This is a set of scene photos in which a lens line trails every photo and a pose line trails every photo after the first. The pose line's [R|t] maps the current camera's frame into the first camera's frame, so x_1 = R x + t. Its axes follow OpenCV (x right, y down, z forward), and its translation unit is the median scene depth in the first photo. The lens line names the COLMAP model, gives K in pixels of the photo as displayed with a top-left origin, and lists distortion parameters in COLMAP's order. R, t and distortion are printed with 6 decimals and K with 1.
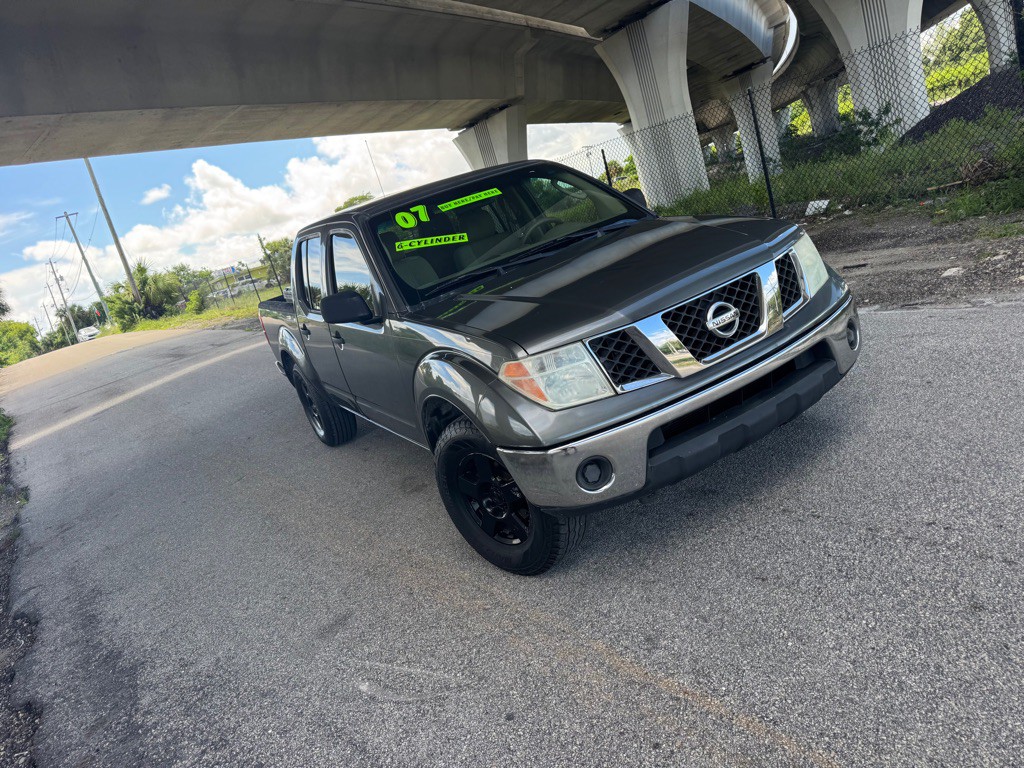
lens RADIAL K [[719.6, 0, 501.6], [0, 719.6, 382.8], [0, 0, 1]] dist [0.037284, -0.044109]
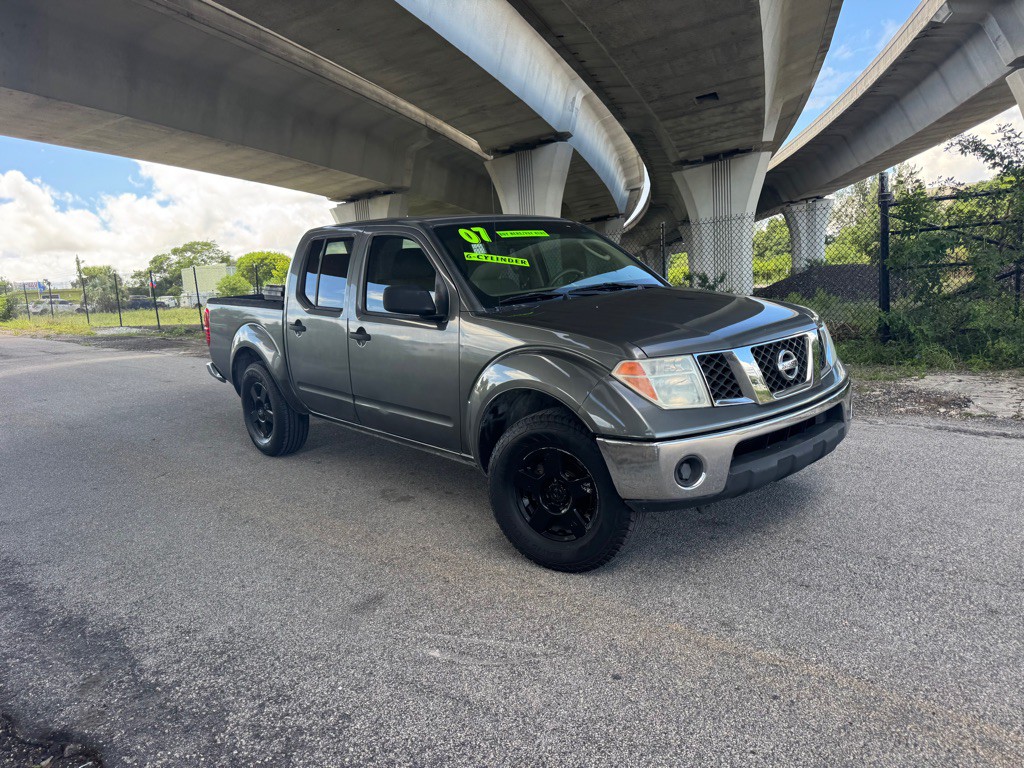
lens RADIAL K [[719.6, 0, 512.3], [0, 719.6, 378.9], [0, 0, 1]] dist [0.037284, -0.044109]
pose [[0.950376, 0.195328, 0.242140, -0.300040], [-0.159794, 0.974300, -0.158764, 0.144489], [-0.266928, 0.112193, 0.957164, -0.014036]]
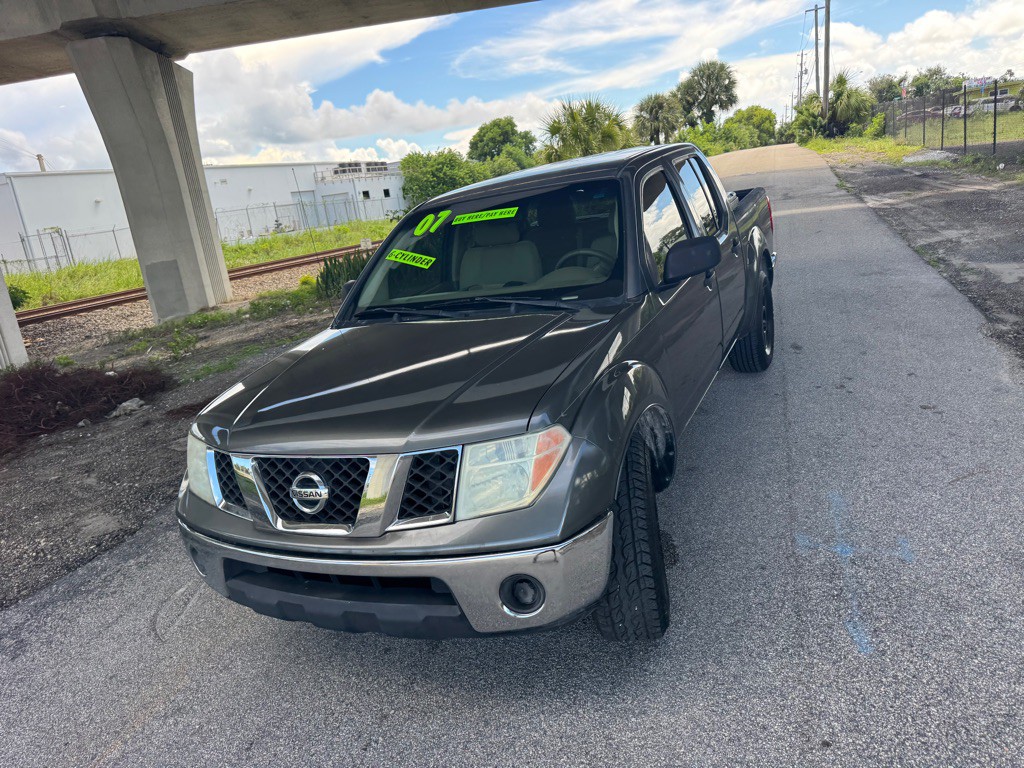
lens RADIAL K [[719.6, 0, 519.7], [0, 719.6, 376.8], [0, 0, 1]] dist [0.037284, -0.044109]
pose [[0.605726, 0.396612, -0.689779, 0.732354], [-0.212170, 0.916034, 0.340390, -0.411744], [0.766864, -0.059833, 0.639015, 0.474973]]
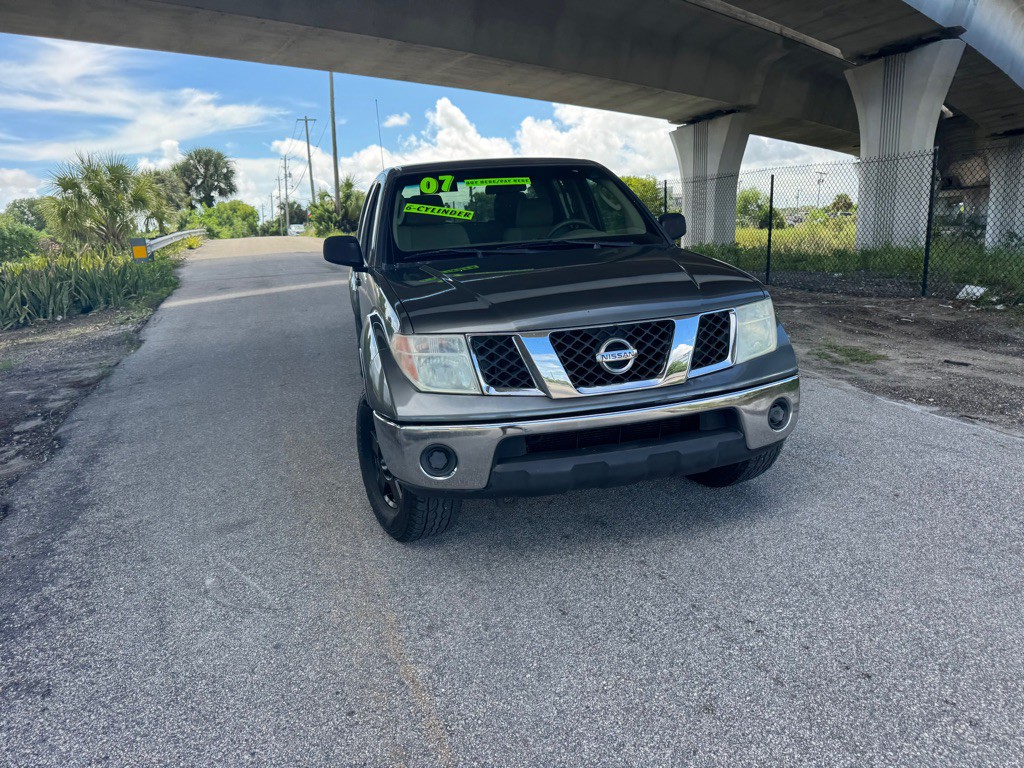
lens RADIAL K [[719.6, 0, 517.9], [0, 719.6, 381.1], [0, 0, 1]] dist [0.037284, -0.044109]
pose [[0.937529, 0.293412, -0.186945, 0.273868], [-0.289216, 0.955959, 0.049970, -0.047167], [0.193373, 0.007219, 0.981099, 0.003589]]
